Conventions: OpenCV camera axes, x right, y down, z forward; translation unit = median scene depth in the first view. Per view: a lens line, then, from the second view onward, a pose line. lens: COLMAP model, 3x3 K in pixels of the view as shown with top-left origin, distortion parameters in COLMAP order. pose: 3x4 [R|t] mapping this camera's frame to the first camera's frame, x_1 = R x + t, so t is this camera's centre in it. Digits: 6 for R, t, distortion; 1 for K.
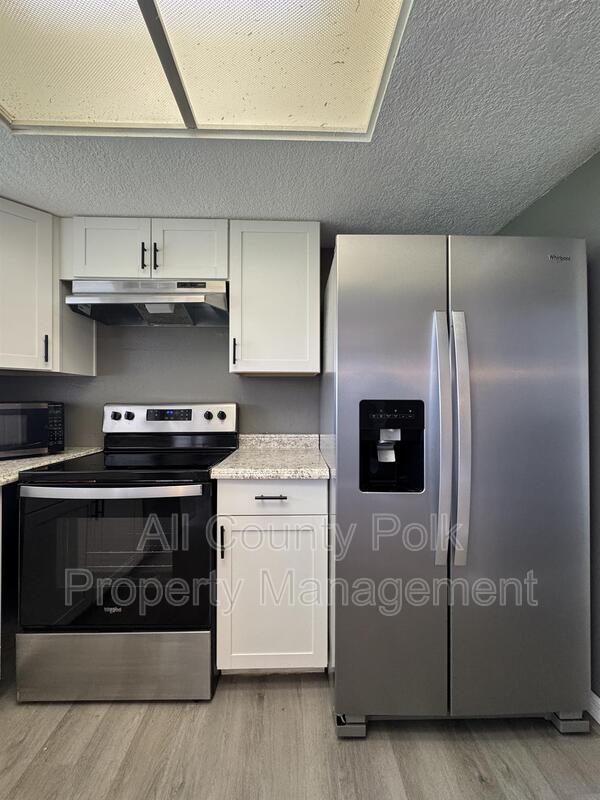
lens RADIAL K [[318.7, 0, 300.0], [0, 318.7, 400.0], [0, 0, 1]] dist [-0.011251, 0.002764]
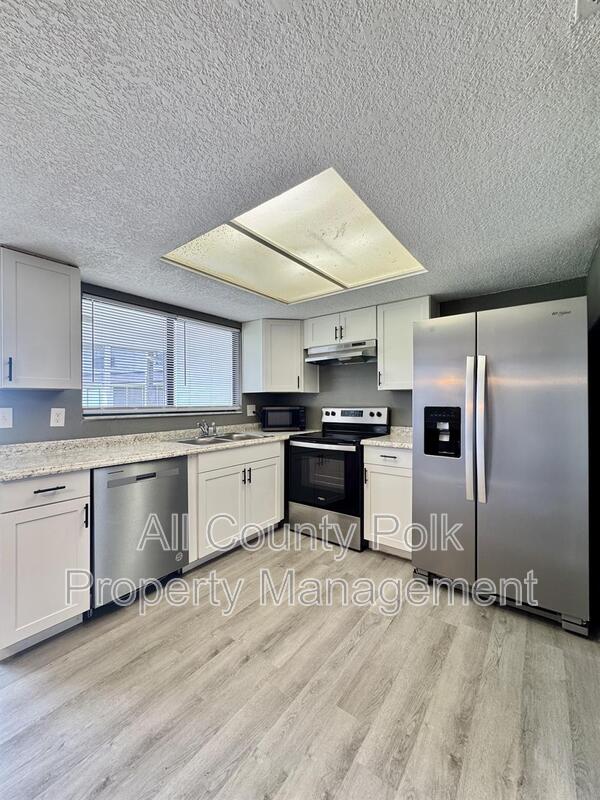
lens RADIAL K [[318.7, 0, 300.0], [0, 318.7, 400.0], [0, 0, 1]] dist [-0.011251, 0.002764]
pose [[0.775753, -0.008002, -0.630986, 0.585709], [0.004555, 0.999965, -0.007082, -0.021411], [0.631020, 0.002620, 0.775762, -0.689747]]
